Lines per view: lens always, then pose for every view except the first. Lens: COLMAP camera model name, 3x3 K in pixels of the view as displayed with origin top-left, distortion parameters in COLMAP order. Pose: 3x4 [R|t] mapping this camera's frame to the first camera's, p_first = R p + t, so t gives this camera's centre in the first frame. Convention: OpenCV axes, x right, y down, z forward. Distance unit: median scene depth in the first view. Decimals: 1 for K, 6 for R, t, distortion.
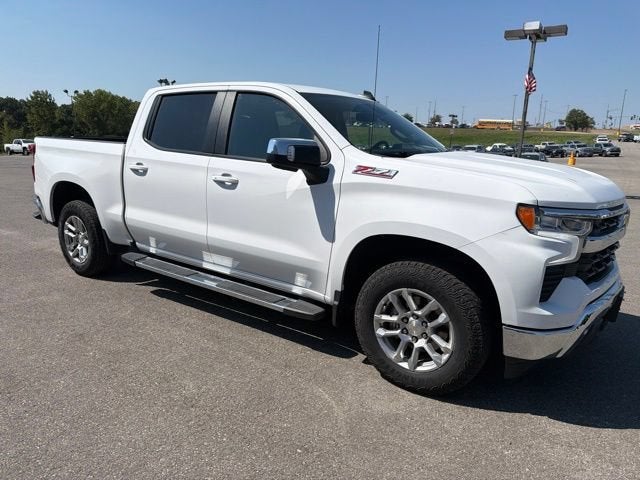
lens RADIAL K [[452.6, 0, 323.0], [0, 452.6, 243.1], [0, 0, 1]] dist [0.074285, -0.085686]
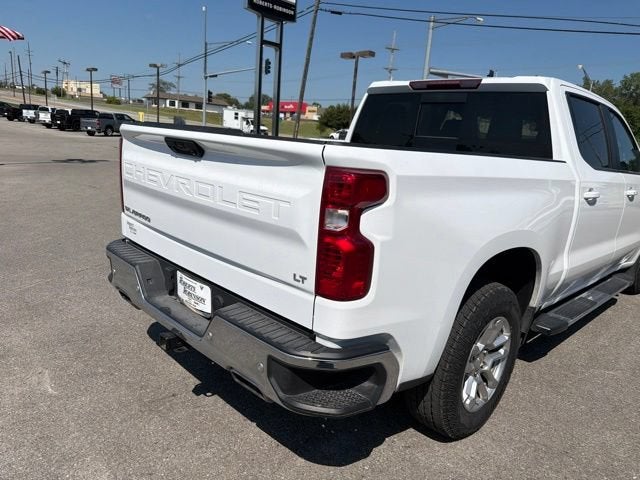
lens RADIAL K [[457.7, 0, 322.2], [0, 457.7, 242.3], [0, 0, 1]] dist [0.053207, -0.074860]
pose [[0.179340, -0.241725, 0.953628, -1.642939], [0.145002, 0.965252, 0.217402, -0.429526], [-0.973042, 0.099289, 0.208159, 1.728064]]
